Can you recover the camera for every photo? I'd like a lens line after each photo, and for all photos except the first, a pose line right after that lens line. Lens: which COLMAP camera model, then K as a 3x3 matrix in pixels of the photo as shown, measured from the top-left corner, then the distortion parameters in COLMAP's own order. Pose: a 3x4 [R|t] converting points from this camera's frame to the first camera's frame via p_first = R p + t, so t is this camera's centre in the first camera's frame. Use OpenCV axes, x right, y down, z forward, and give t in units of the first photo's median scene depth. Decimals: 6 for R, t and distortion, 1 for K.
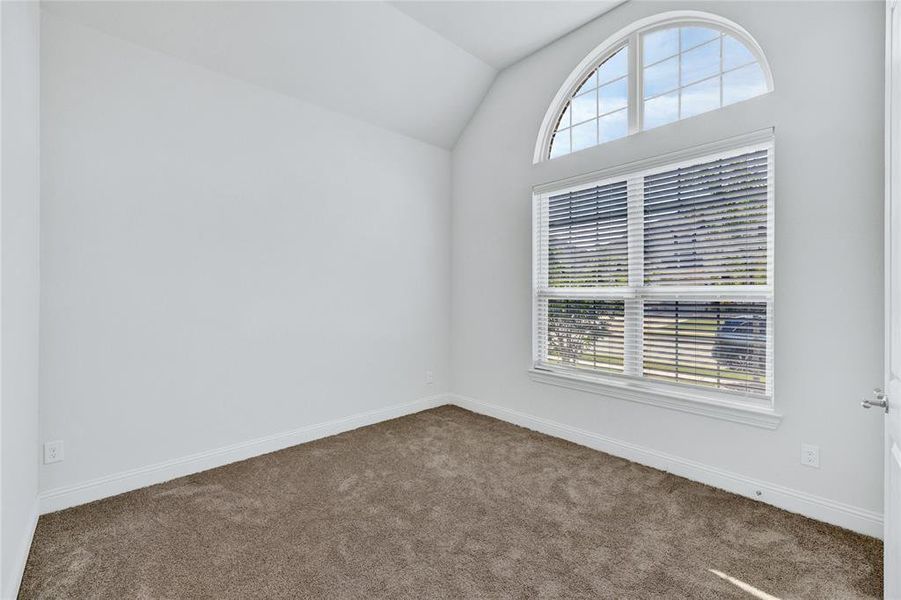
lens RADIAL K [[456.5, 0, 450.5], [0, 456.5, 300.0], [0, 0, 1]] dist [0.001510, 0.000442]
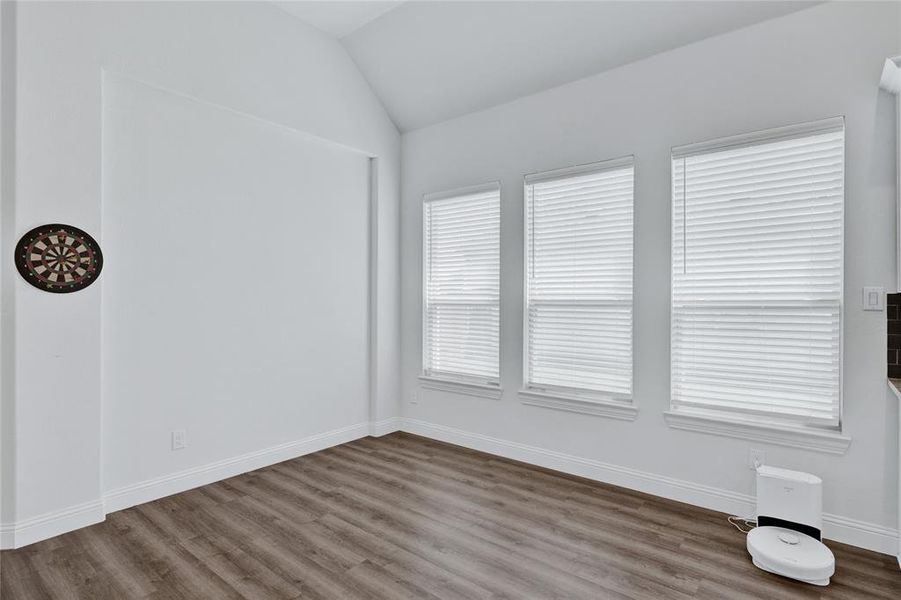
lens RADIAL K [[456.5, 0, 450.5], [0, 456.5, 300.0], [0, 0, 1]] dist [0.001510, 0.000442]
pose [[0.971171, 0.004193, 0.238348, -0.114086], [-0.000814, 0.999898, -0.014274, -0.002899], [-0.238384, 0.013668, 0.971075, 0.150257]]
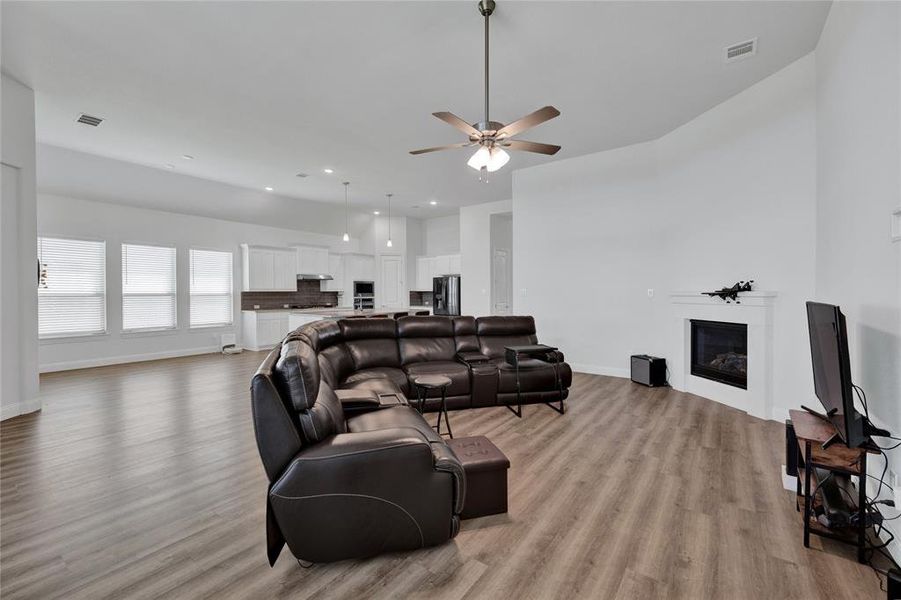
lens RADIAL K [[377.3, 0, 450.5], [0, 377.3, 300.0], [0, 0, 1]] dist [0.000384, -0.000004]
pose [[-0.285092, -0.019967, 0.958292, -1.310080], [0.011174, 0.999646, 0.024153, -0.008075], [-0.958435, 0.017593, -0.284768, 0.080558]]
